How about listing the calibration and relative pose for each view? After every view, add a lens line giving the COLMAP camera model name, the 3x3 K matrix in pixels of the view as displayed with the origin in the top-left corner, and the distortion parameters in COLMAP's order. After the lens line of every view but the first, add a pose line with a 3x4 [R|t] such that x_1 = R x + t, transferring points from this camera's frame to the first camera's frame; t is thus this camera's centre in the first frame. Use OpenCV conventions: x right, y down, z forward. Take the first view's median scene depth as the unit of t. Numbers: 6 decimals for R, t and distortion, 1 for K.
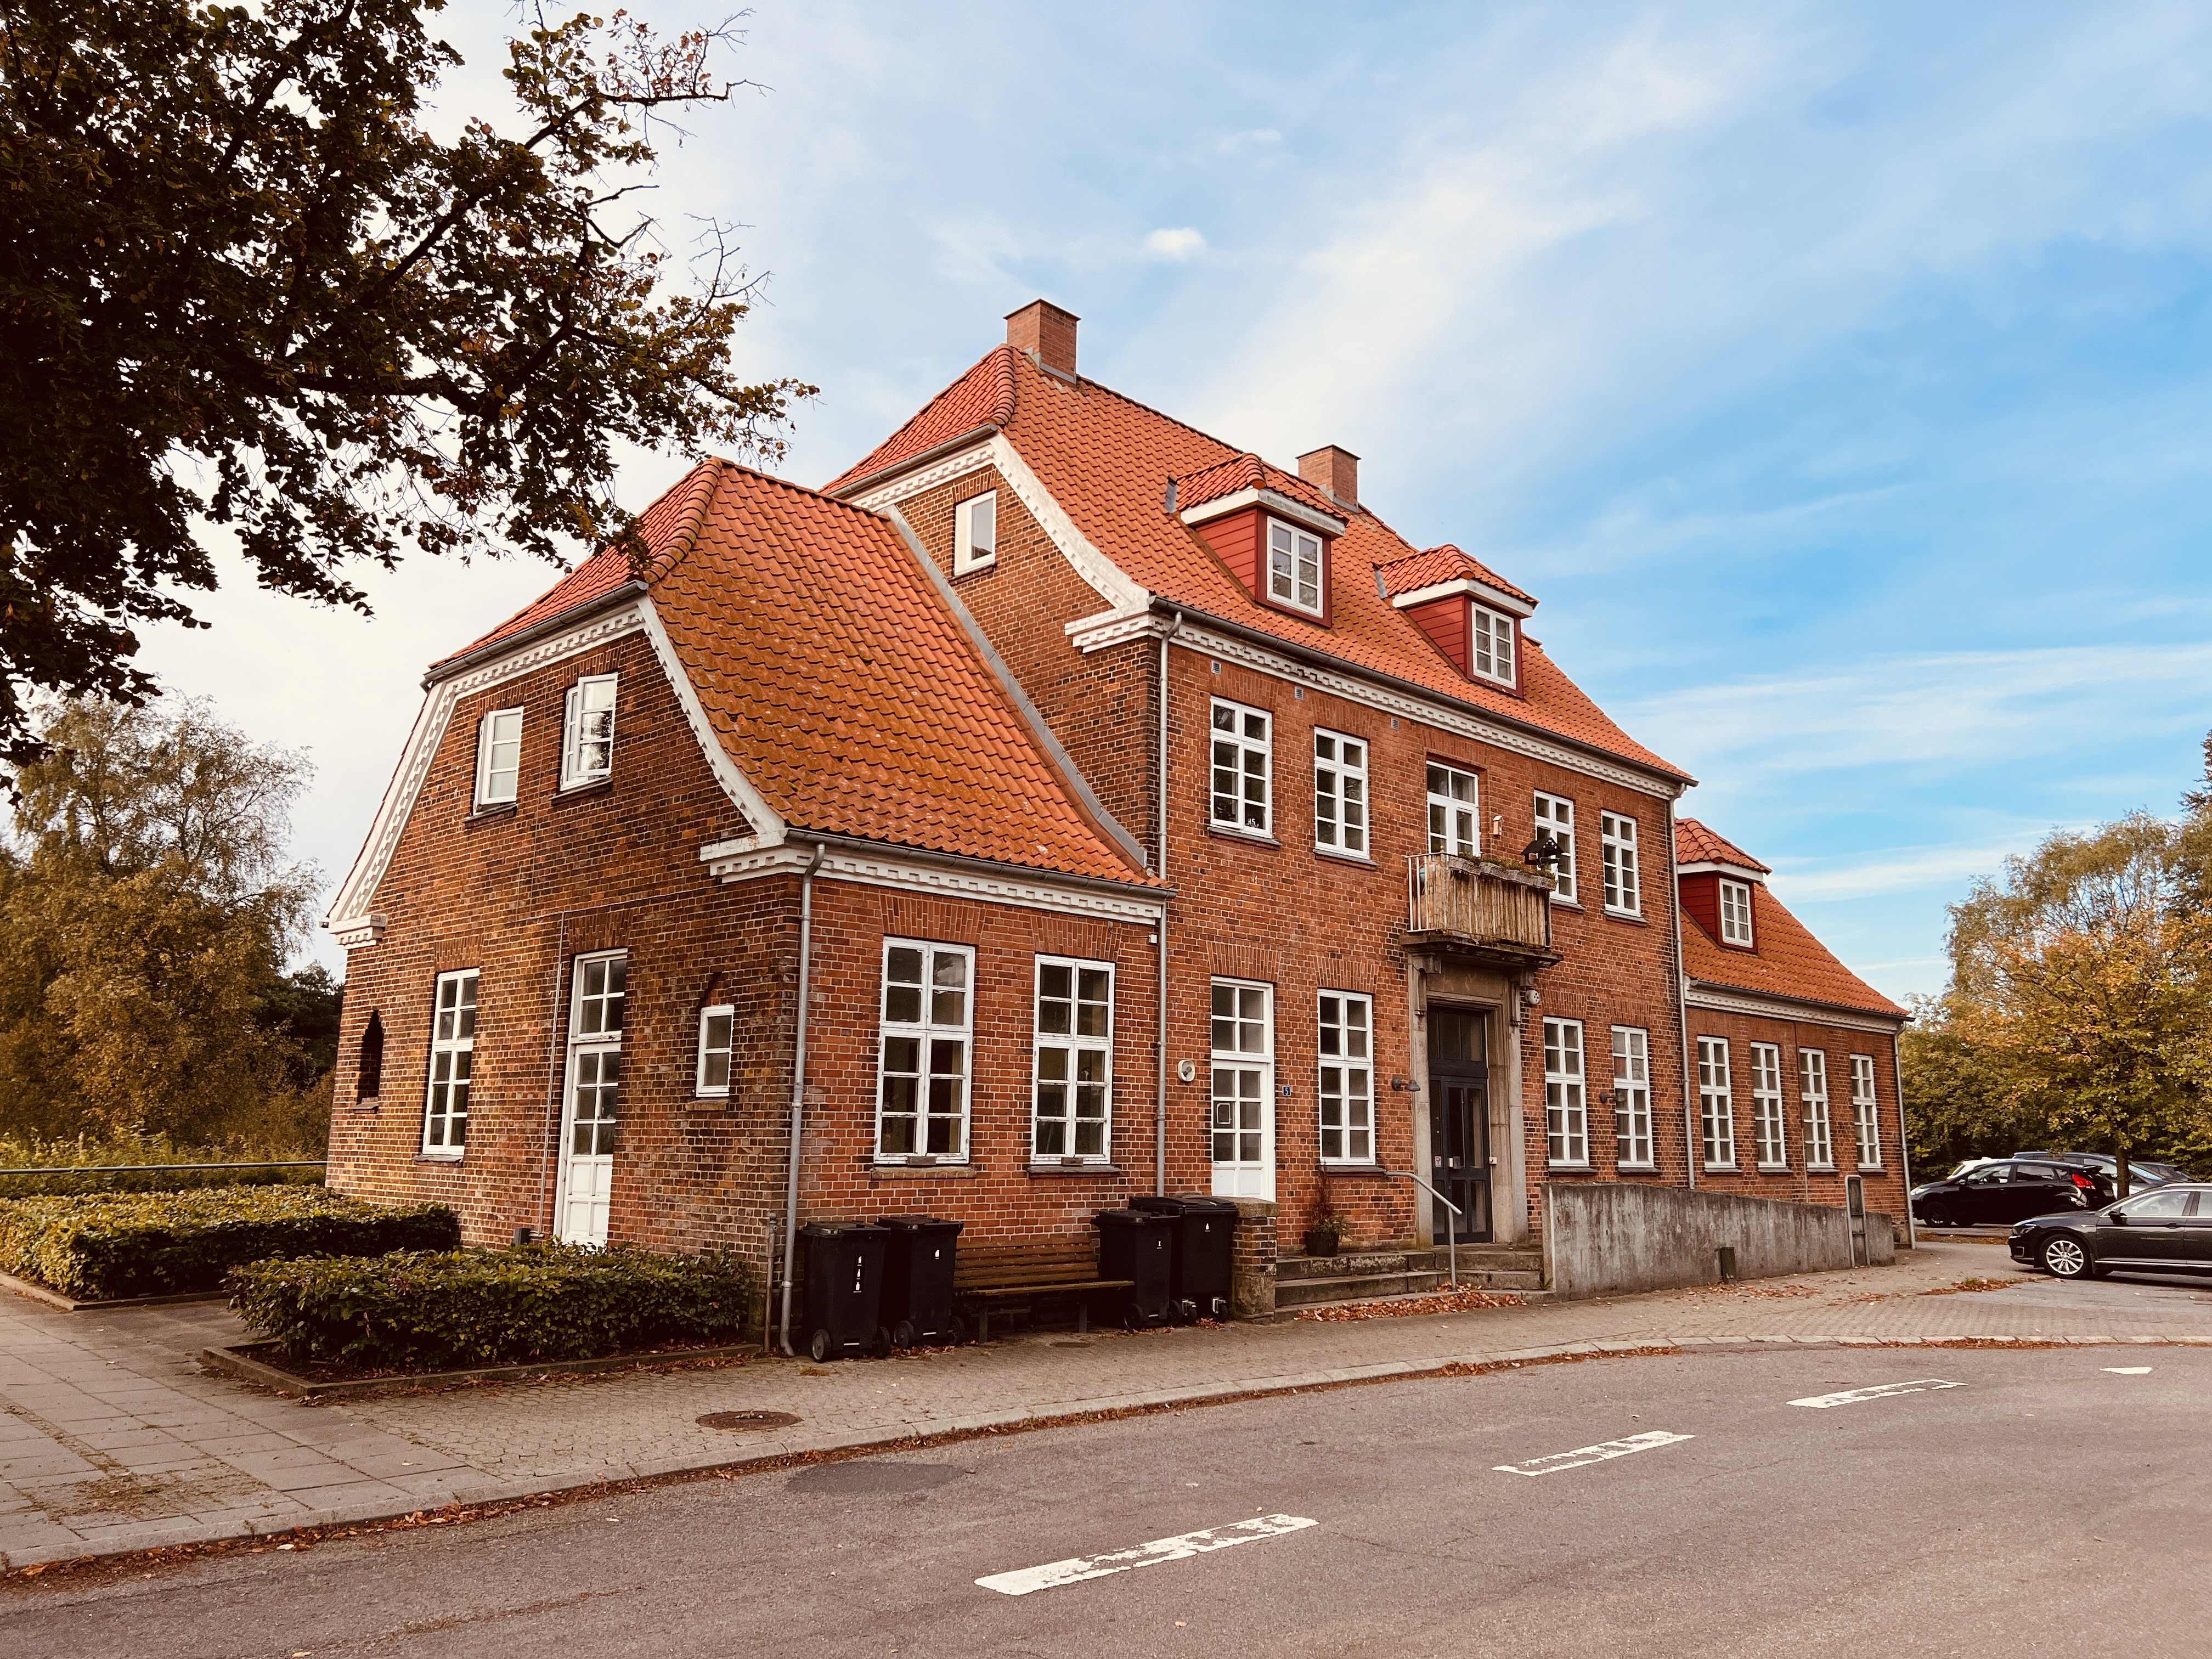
lens RADIAL K [[1663.6, 0, 1111.2], [0, 1663.6, 821.6], [0, 0, 1]] dist [0.067137, -0.075924]
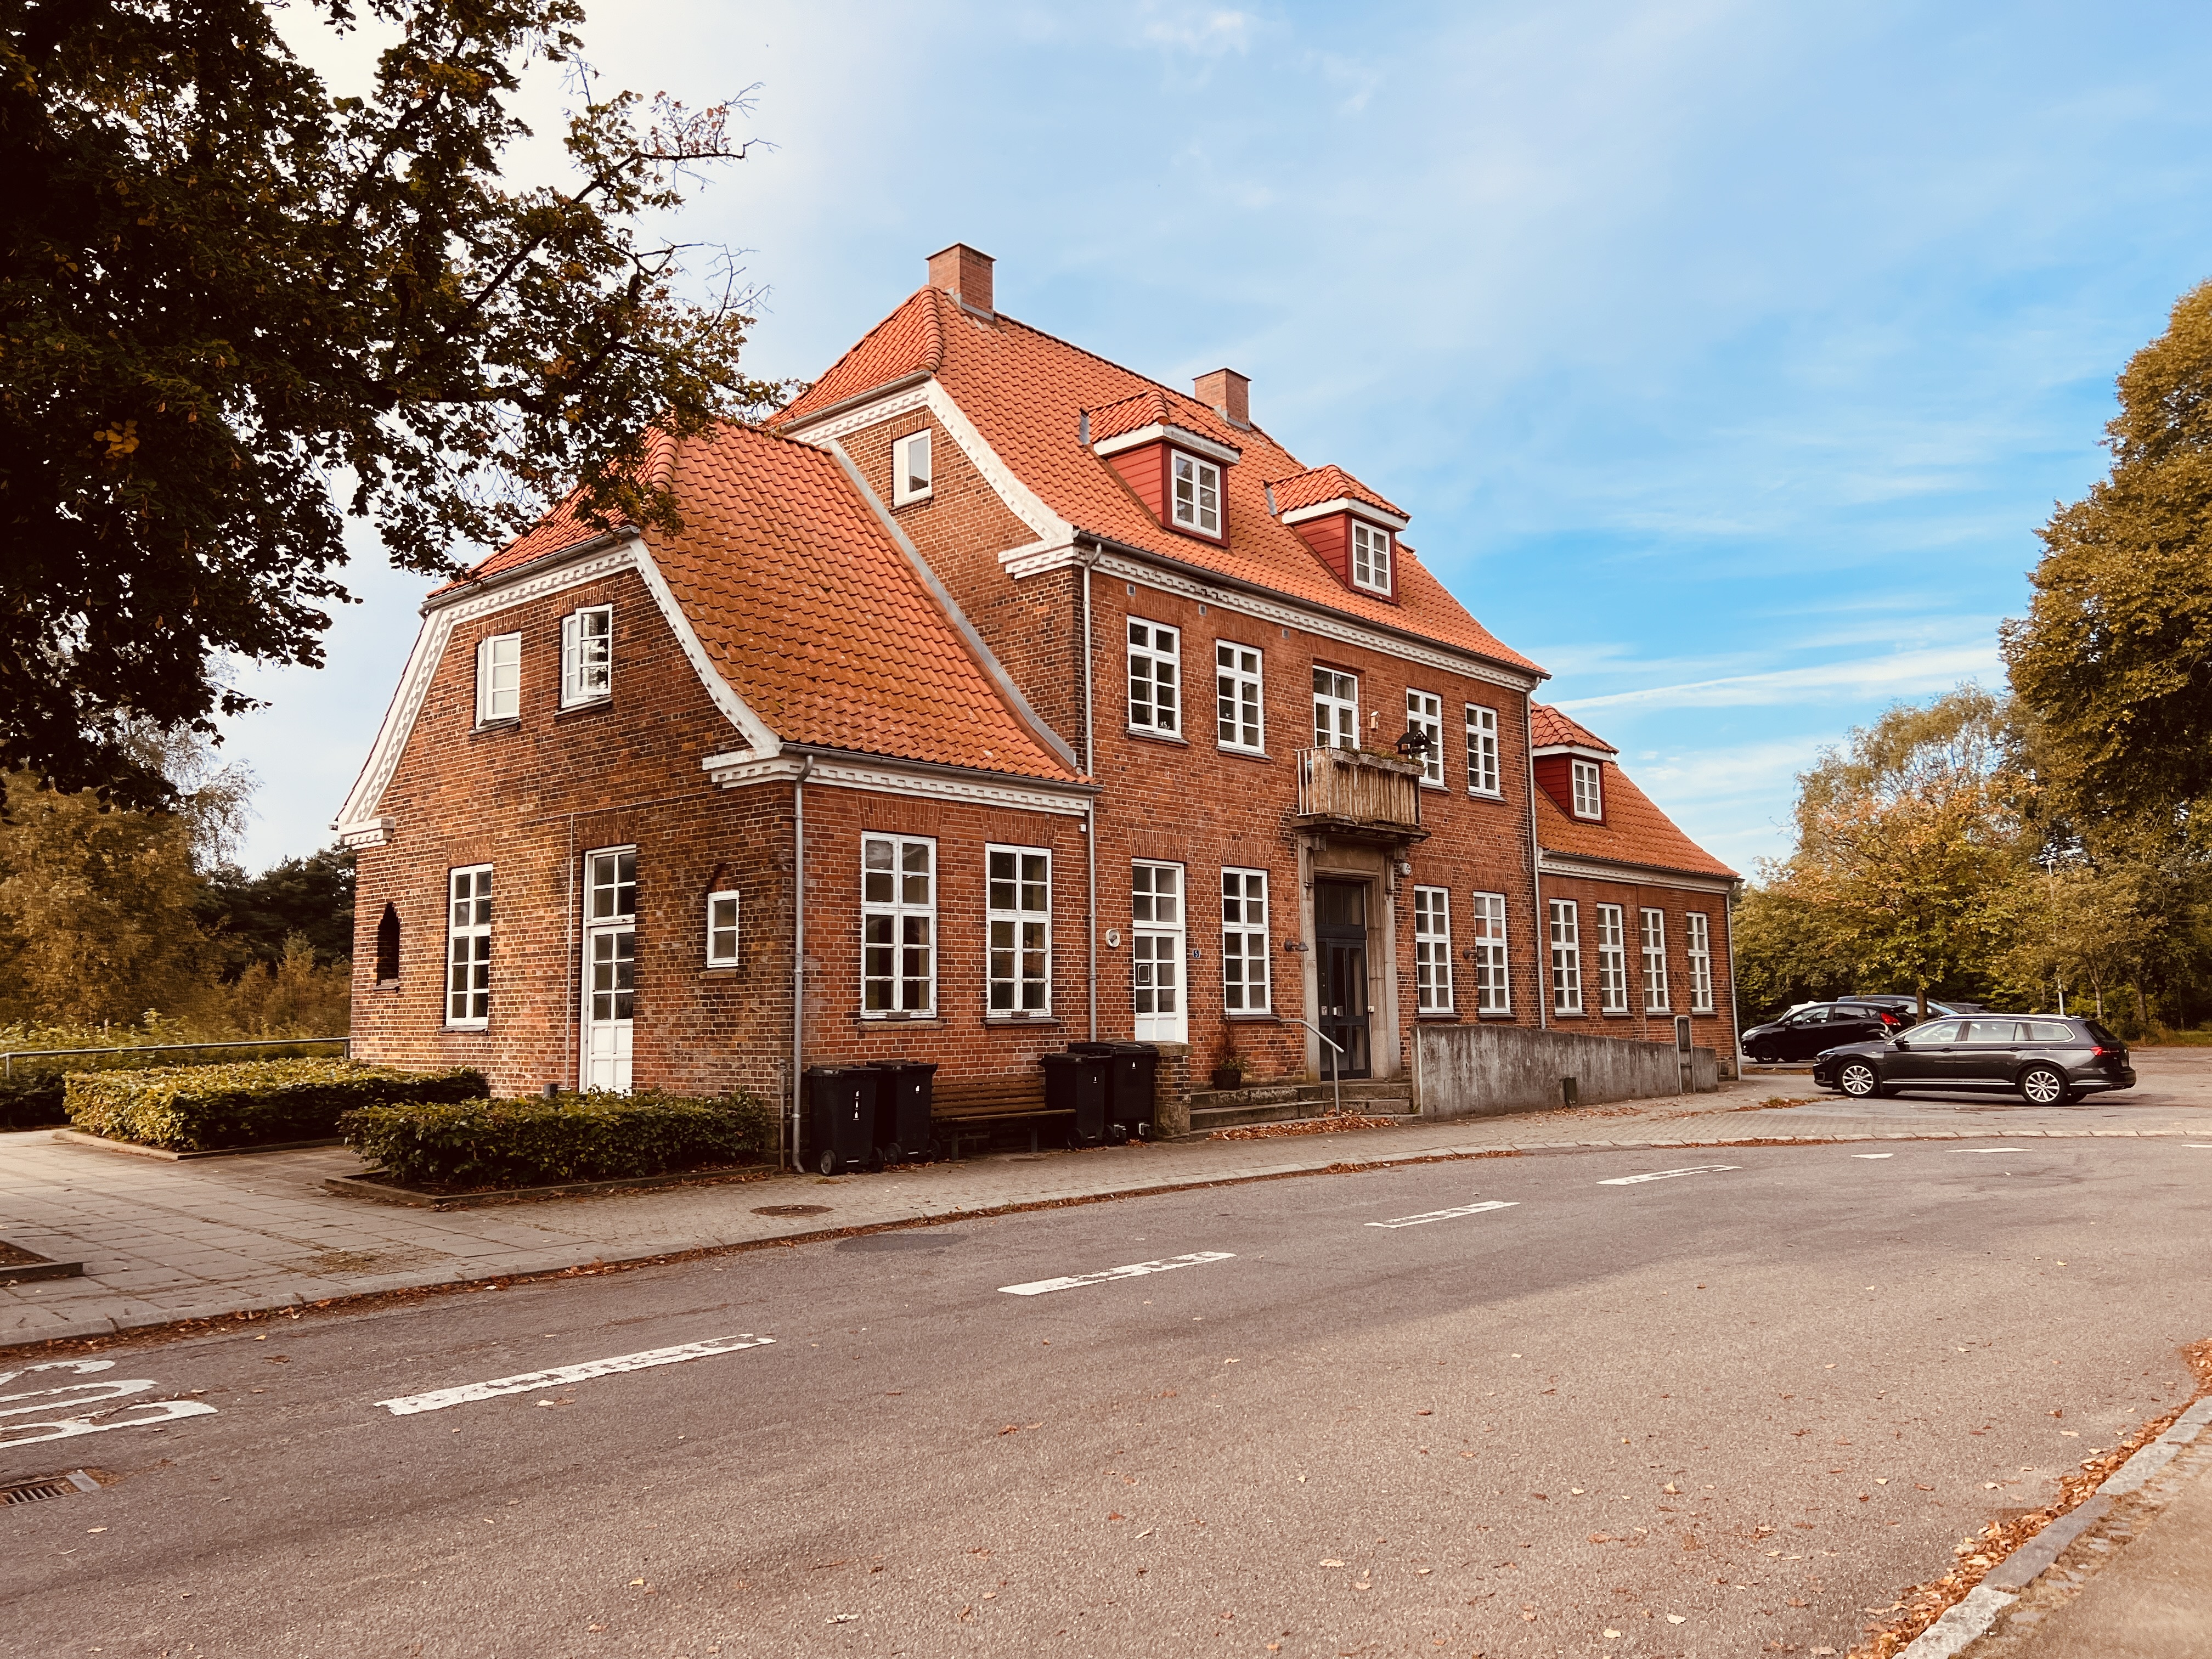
lens RADIAL K [[1663.6, 0, 1090.4], [0, 1663.6, 822.3], [0, 0, 1]] dist [0.067137, -0.075924]
pose [[0.998444, -0.020596, 0.051821, -0.029318], [0.016799, 0.997216, 0.072654, -0.017604], [-0.053173, -0.071670, 0.996010, -0.162763]]
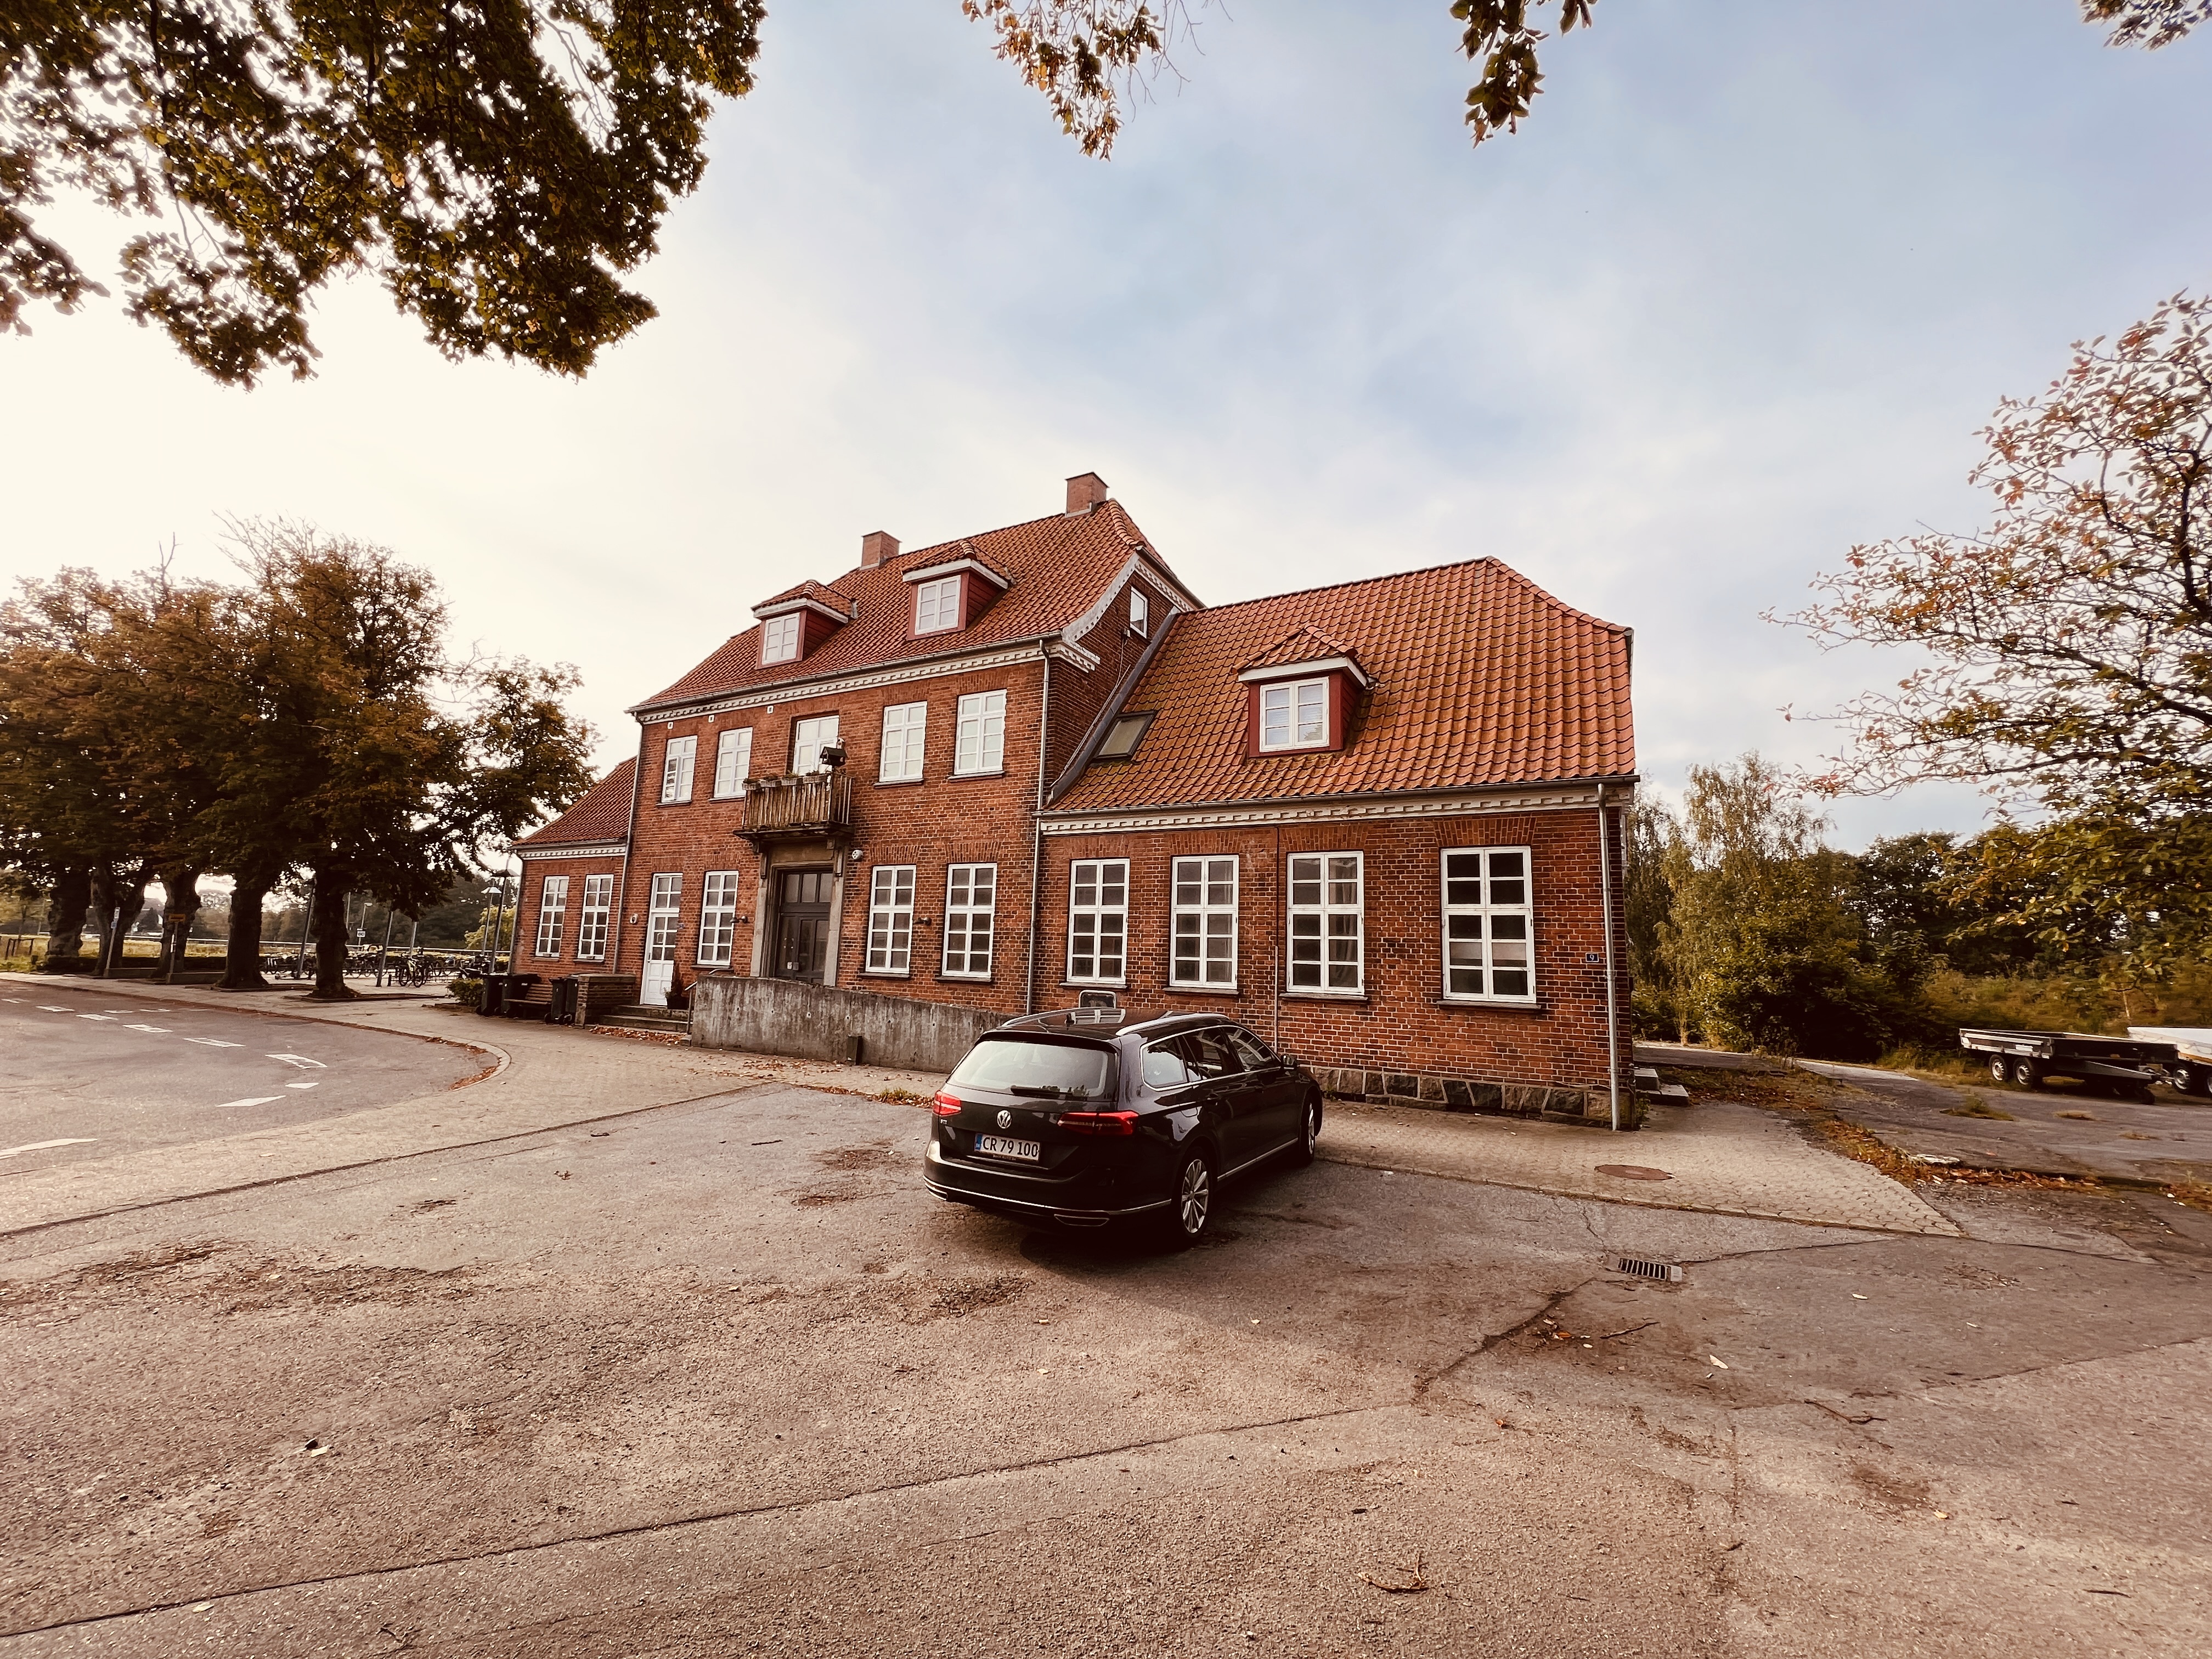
lens RADIAL K [[890.3, 0, 1082.6], [0, 890.3, 851.5], [0, 0, 1]] dist [-0.001515, 0.000229]
pose [[0.253670, -0.133564, -0.958025, 1.303383], [0.145748, 0.984391, -0.098648, 0.259876], [0.956247, -0.114606, 0.269178, 1.241411]]
